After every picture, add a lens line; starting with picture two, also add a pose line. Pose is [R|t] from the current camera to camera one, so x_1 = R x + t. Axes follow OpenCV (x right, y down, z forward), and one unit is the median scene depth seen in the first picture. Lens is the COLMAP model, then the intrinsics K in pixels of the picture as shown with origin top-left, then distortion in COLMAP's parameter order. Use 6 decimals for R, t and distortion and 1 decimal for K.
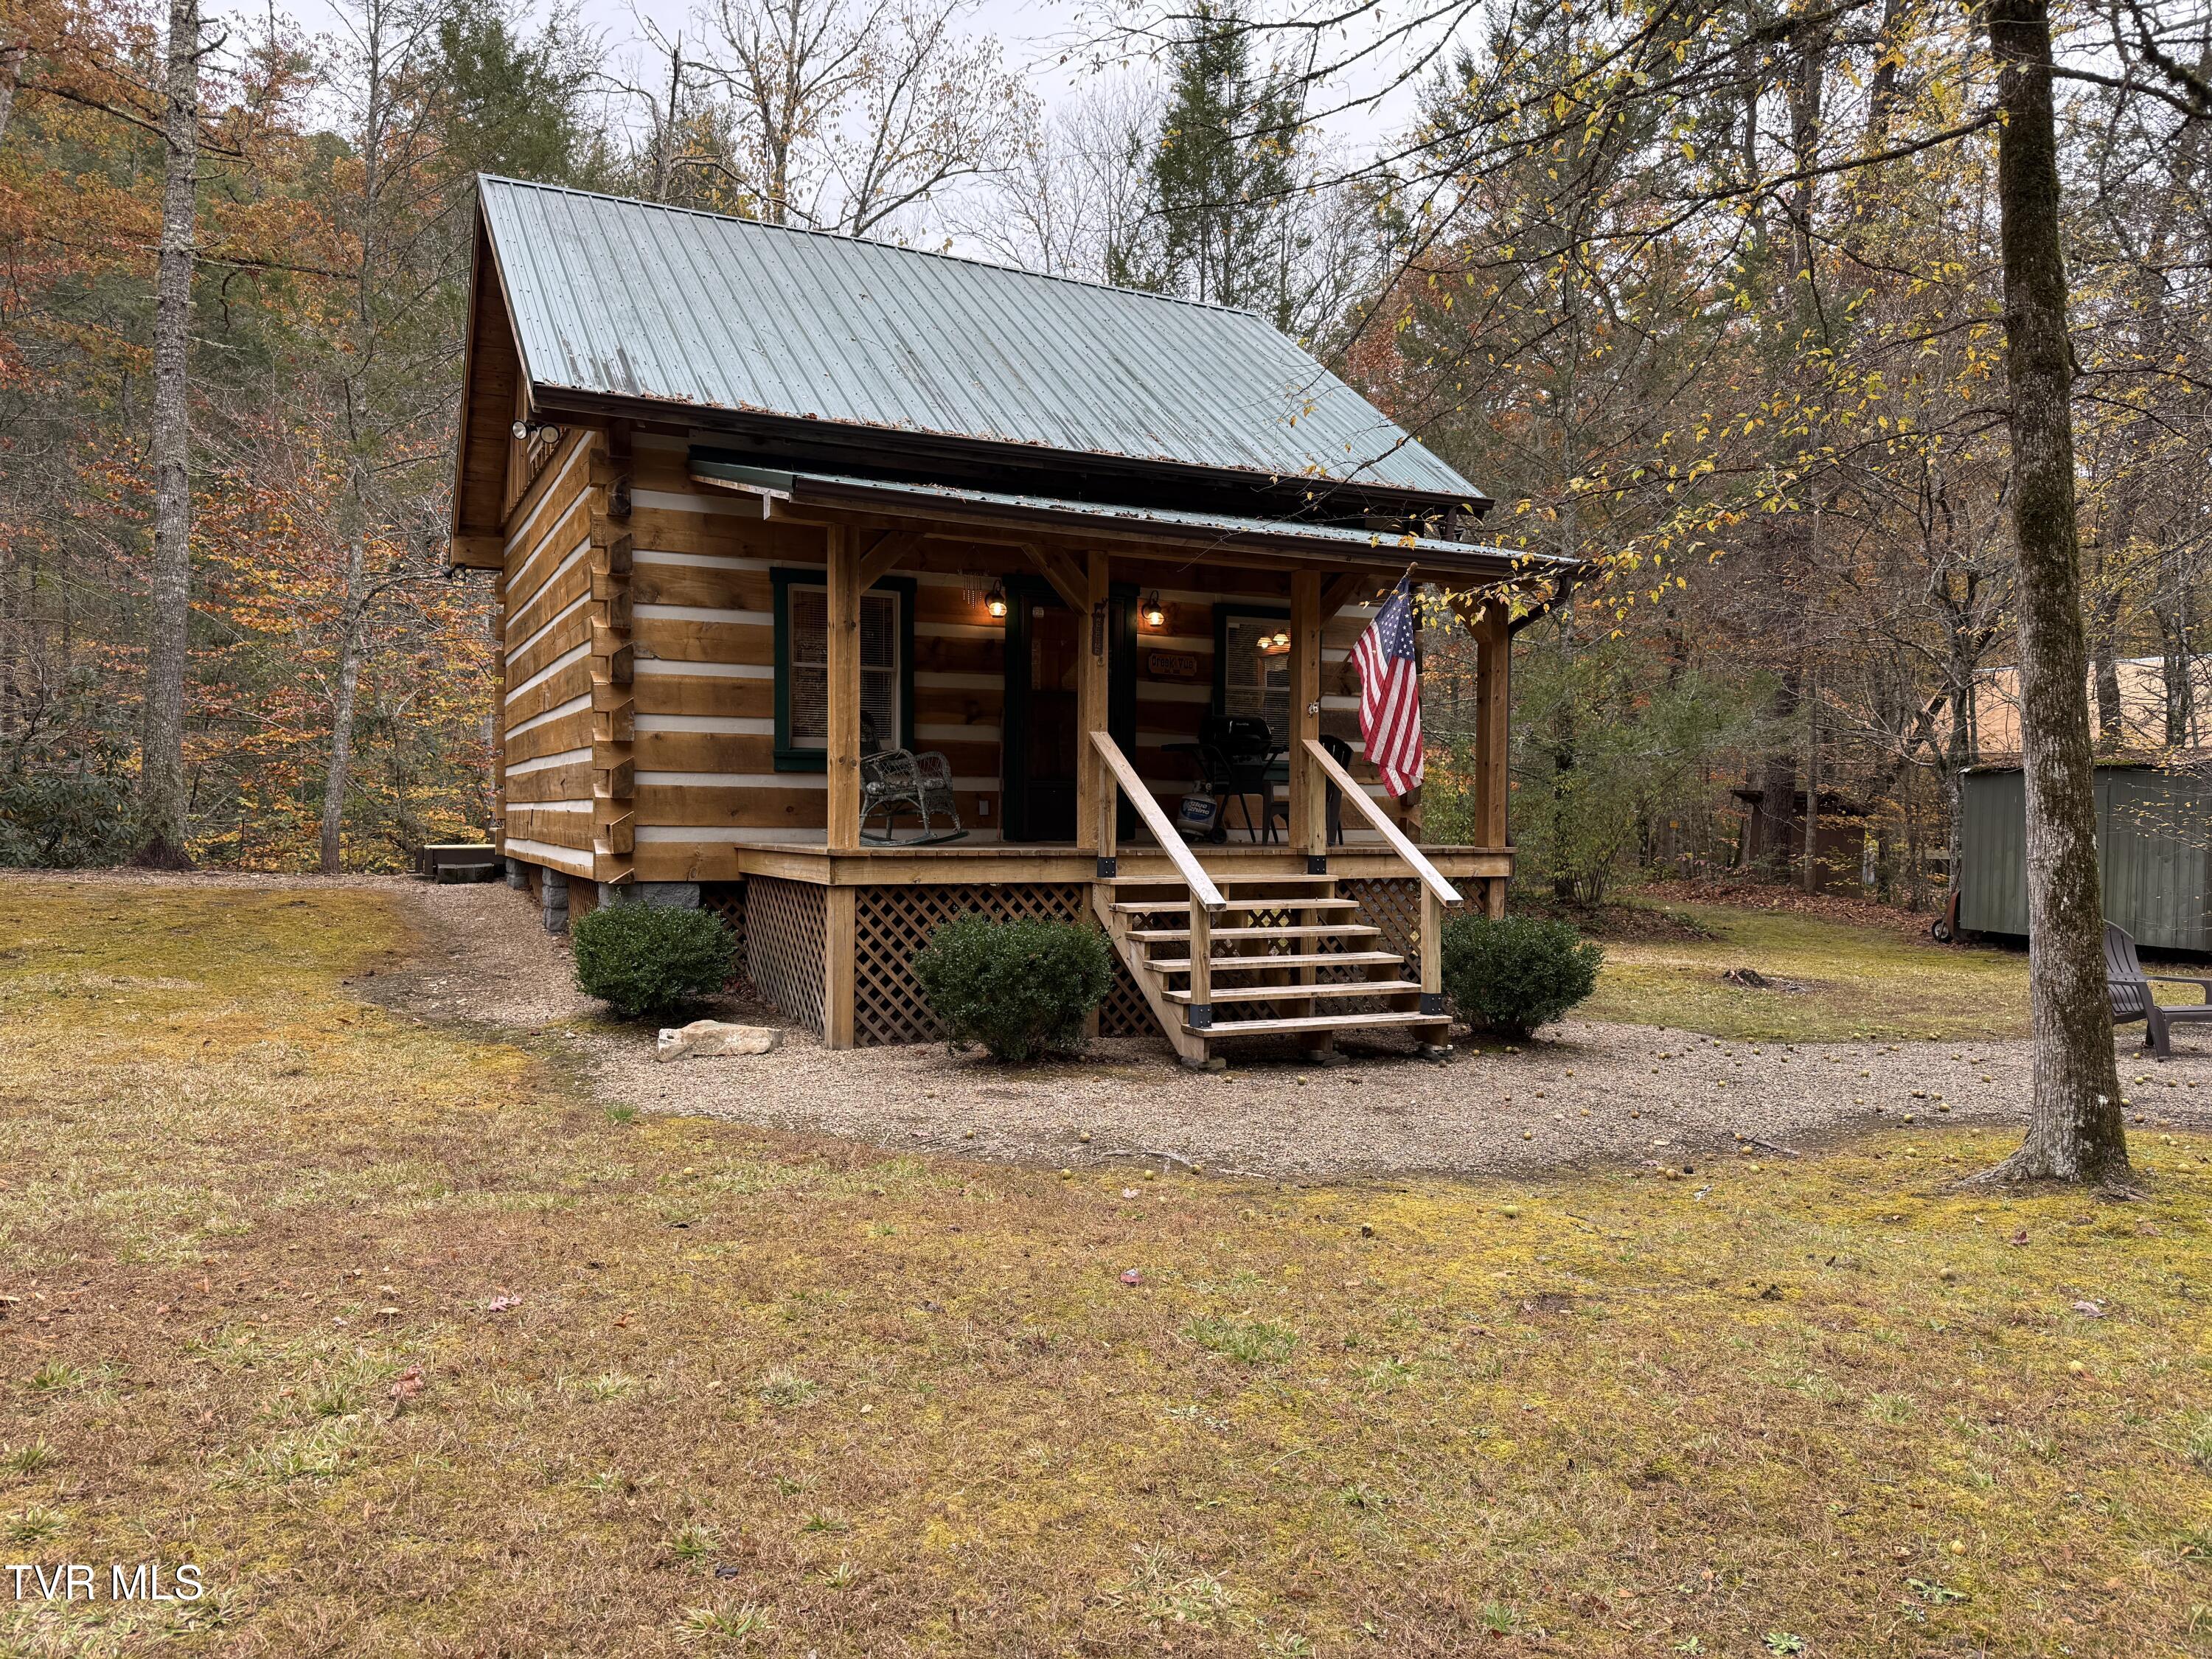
lens RADIAL K [[1544.4, 0, 1106.9], [0, 1544.4, 819.4], [0, 0, 1]] dist [0.124481, -0.061330]
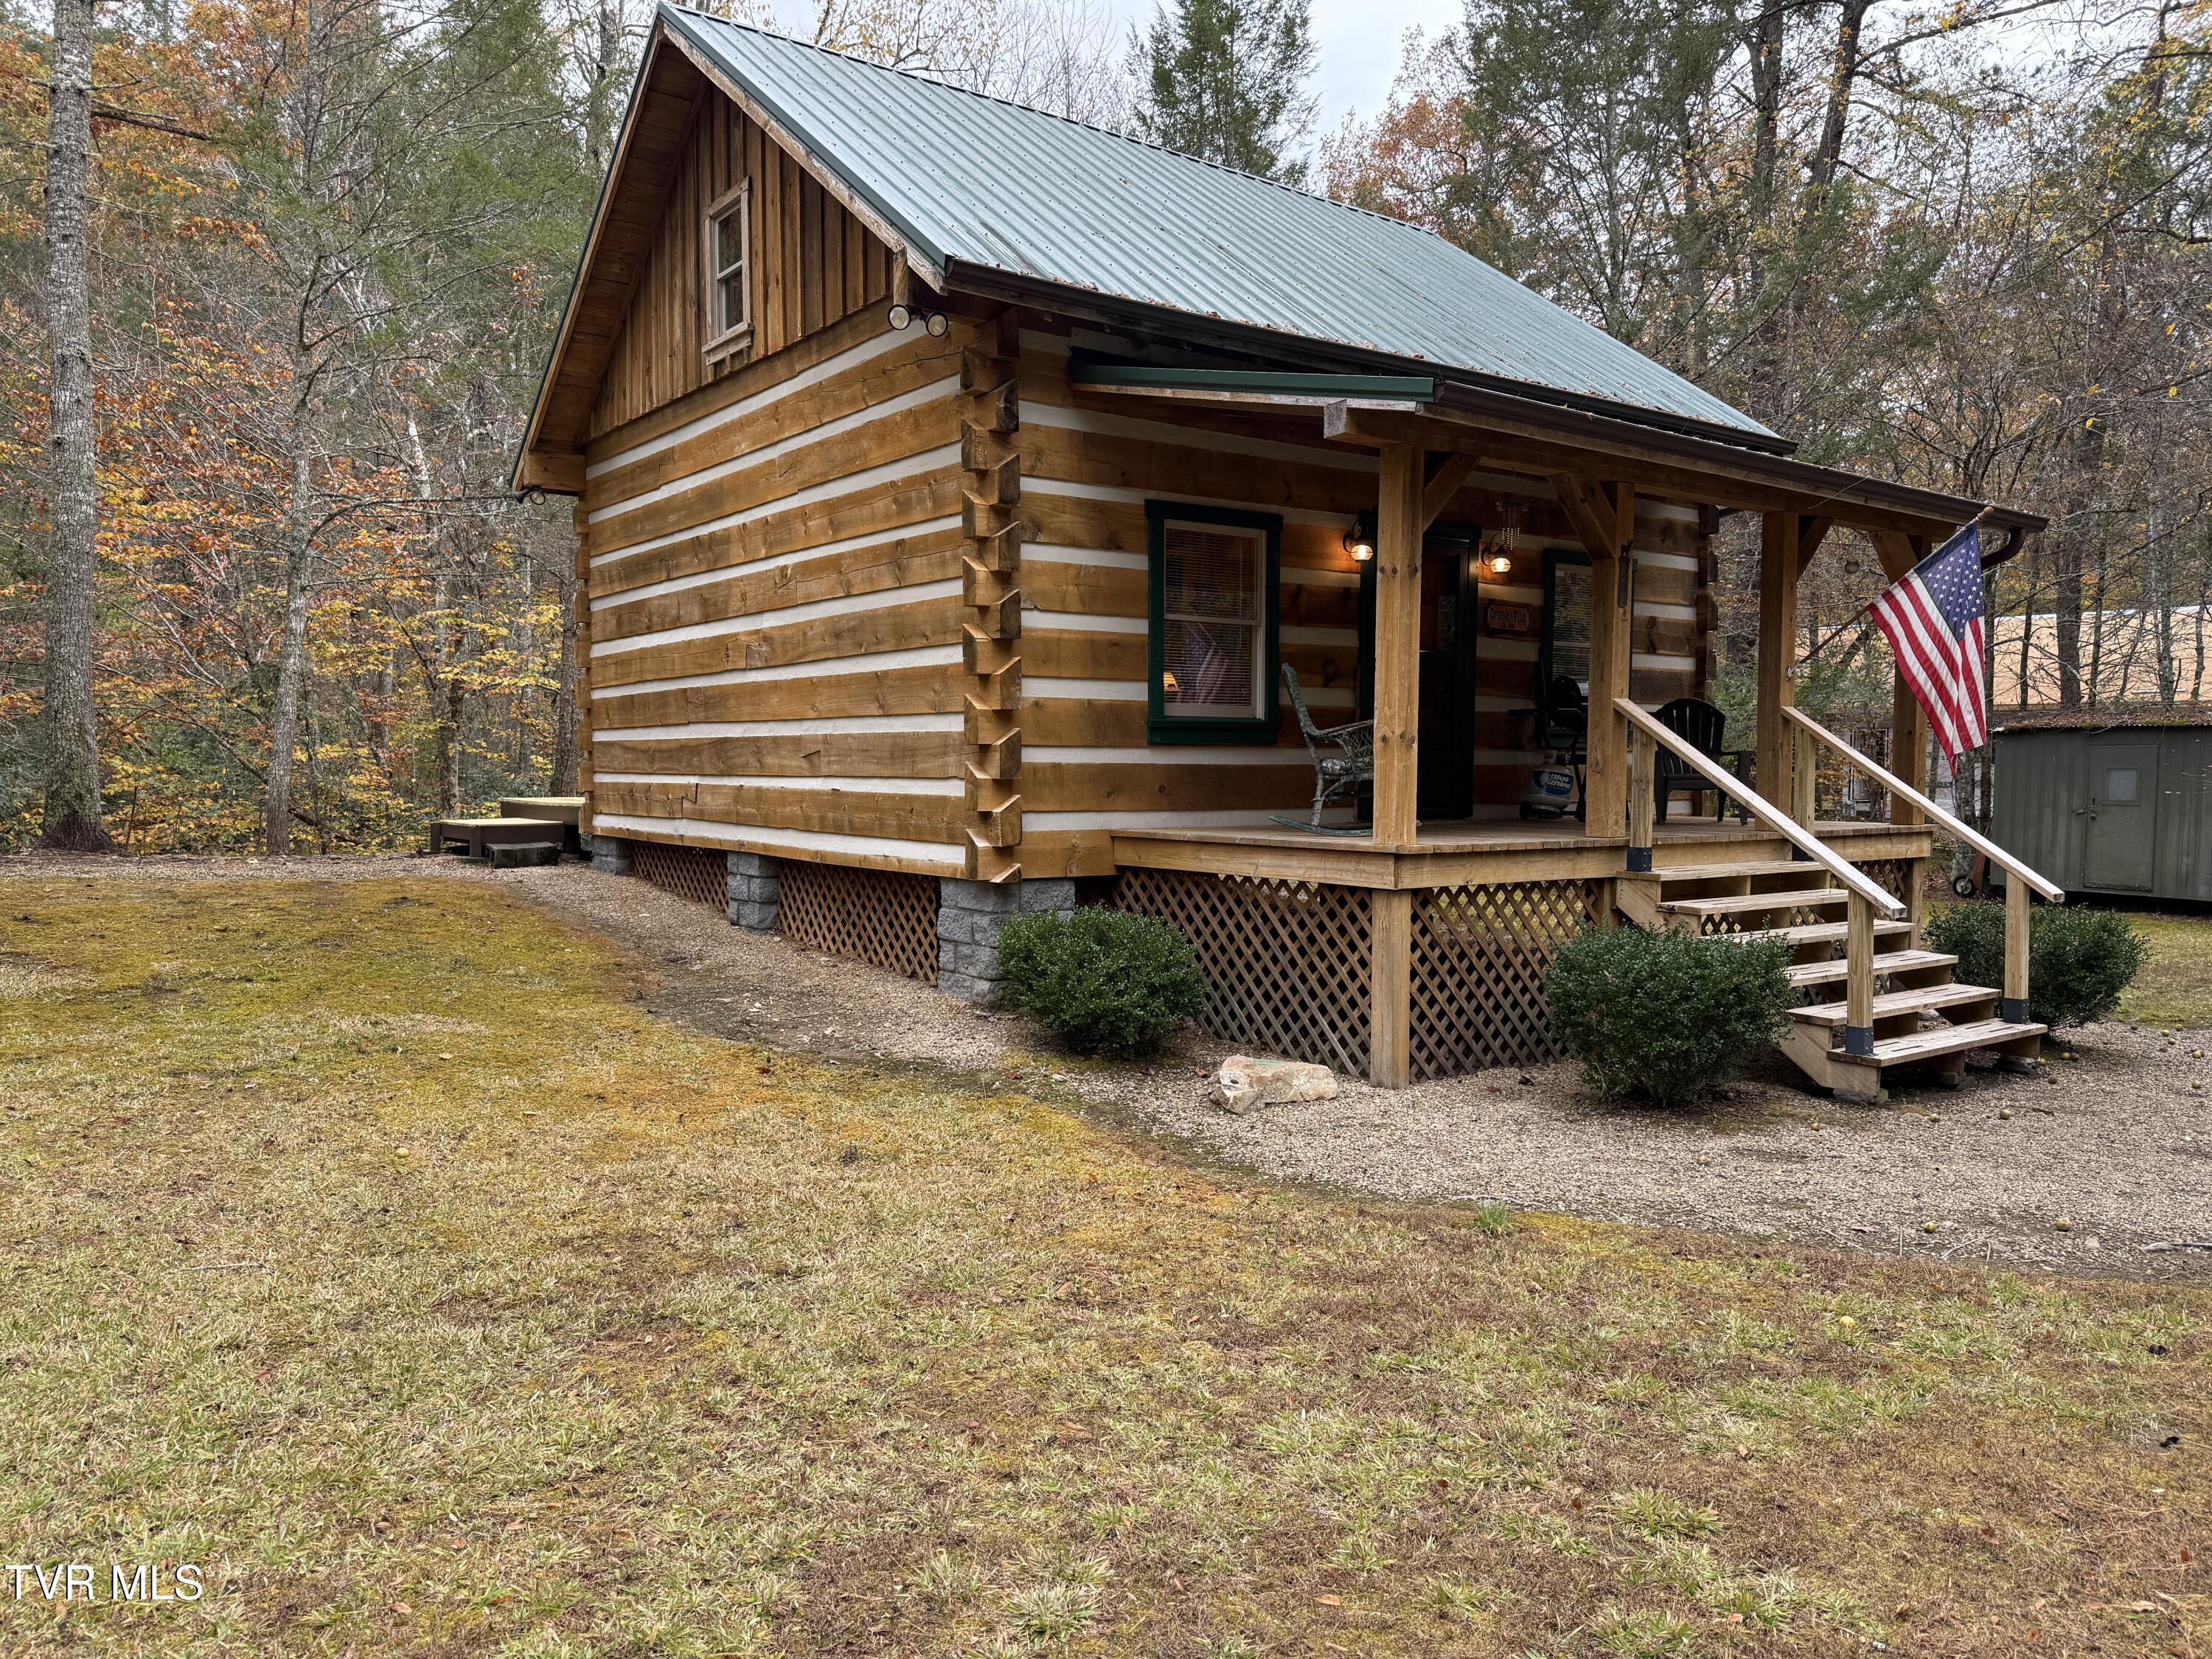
lens RADIAL K [[1544.4, 0, 1106.9], [0, 1544.4, 819.4], [0, 0, 1]] dist [0.124481, -0.061330]
pose [[0.986144, -0.010920, 0.165531, -0.386738], [0.005362, 0.999408, 0.033990, -0.019344], [-0.165804, -0.032632, 0.985619, 0.182244]]
